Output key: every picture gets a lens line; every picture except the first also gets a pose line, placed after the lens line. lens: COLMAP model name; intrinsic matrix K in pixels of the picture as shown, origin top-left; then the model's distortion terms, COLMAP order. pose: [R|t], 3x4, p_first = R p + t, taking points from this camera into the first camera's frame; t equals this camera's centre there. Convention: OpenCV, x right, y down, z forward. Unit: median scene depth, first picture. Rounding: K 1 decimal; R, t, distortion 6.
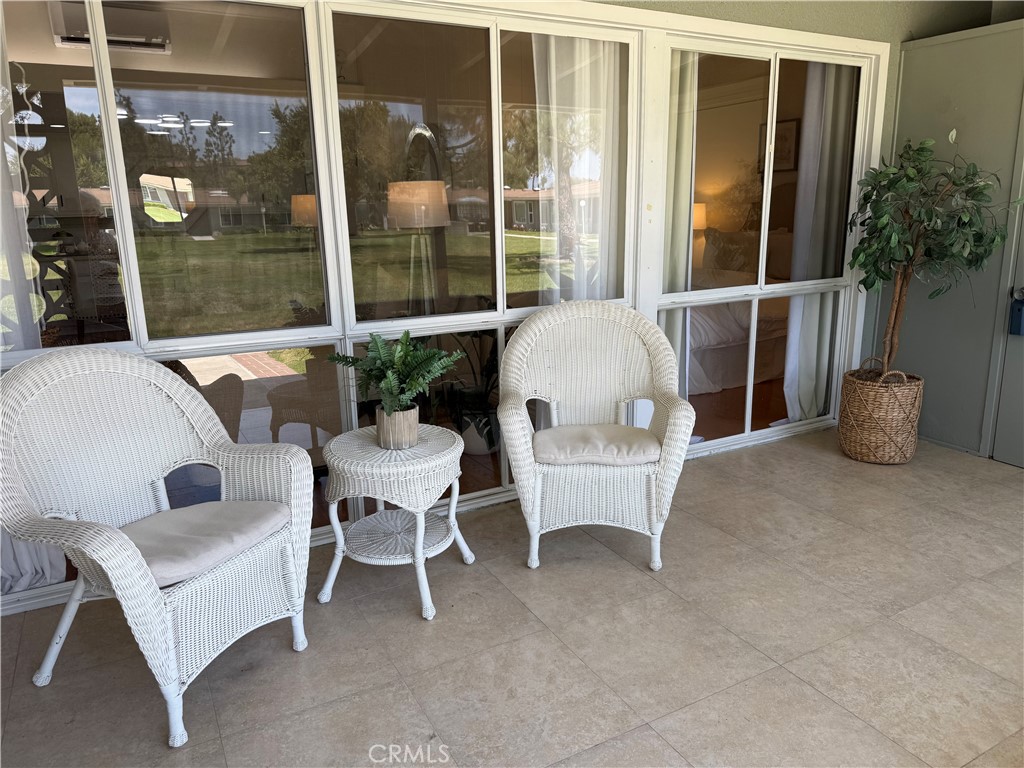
lens RADIAL K [[721.6, 0, 512.2], [0, 721.6, 386.1], [0, 0, 1]] dist [0.112832, -0.168420]
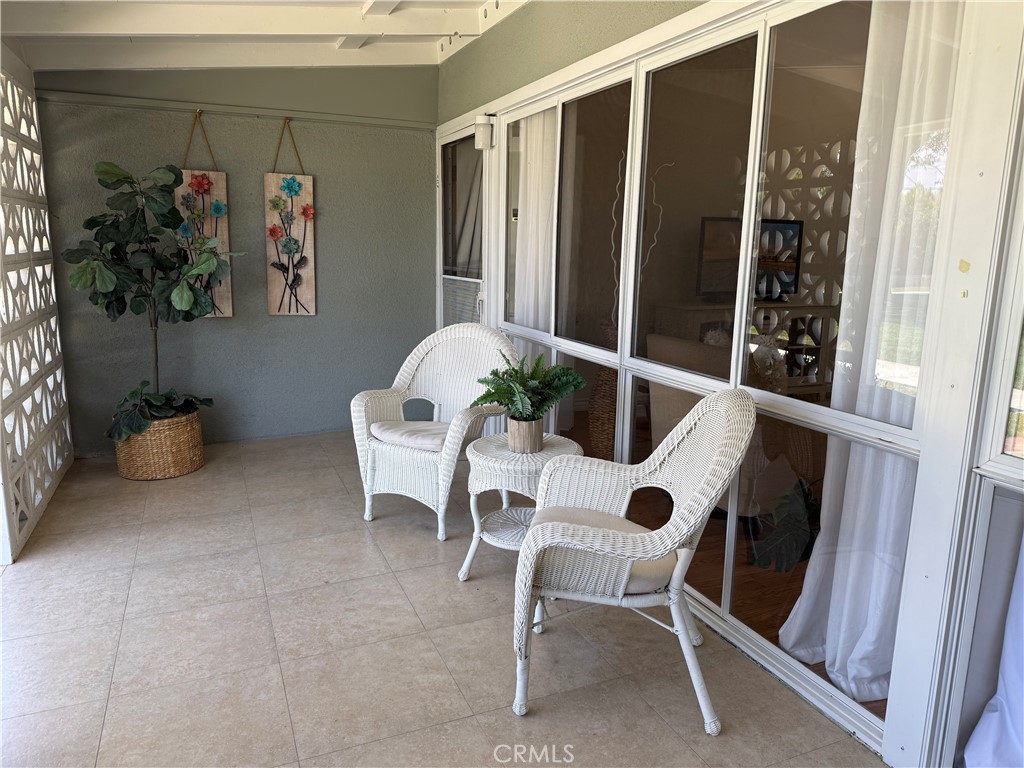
lens RADIAL K [[721.6, 0, 512.2], [0, 721.6, 386.1], [0, 0, 1]] dist [0.112832, -0.168420]
pose [[-0.107147, 0.211951, -0.971389, 0.871398], [-0.238769, 0.942936, 0.232080, -0.258432], [0.965147, 0.256804, -0.050426, 0.916262]]
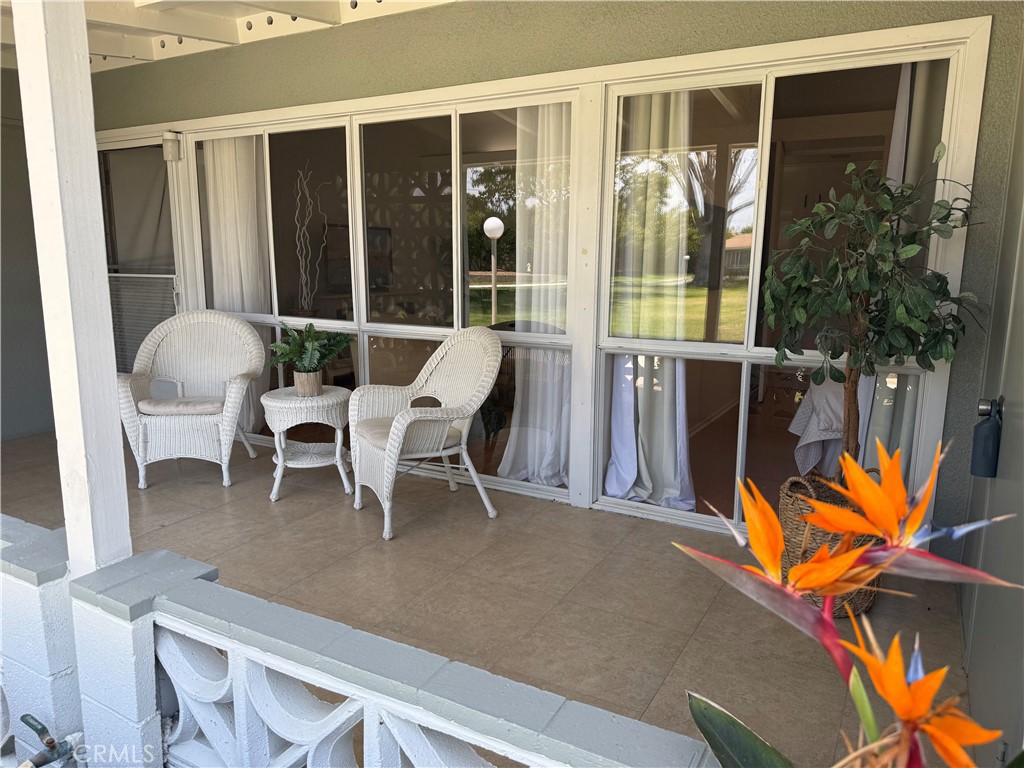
lens RADIAL K [[727.0, 0, 512.2], [0, 727.0, 386.6], [0, 0, 1]] dist [0.176124, -0.377760]
pose [[0.516525, 0.178592, -0.837441, 1.279821], [-0.210298, 0.974512, 0.078114, -0.142620], [0.830047, 0.135764, 0.540917, 0.449377]]
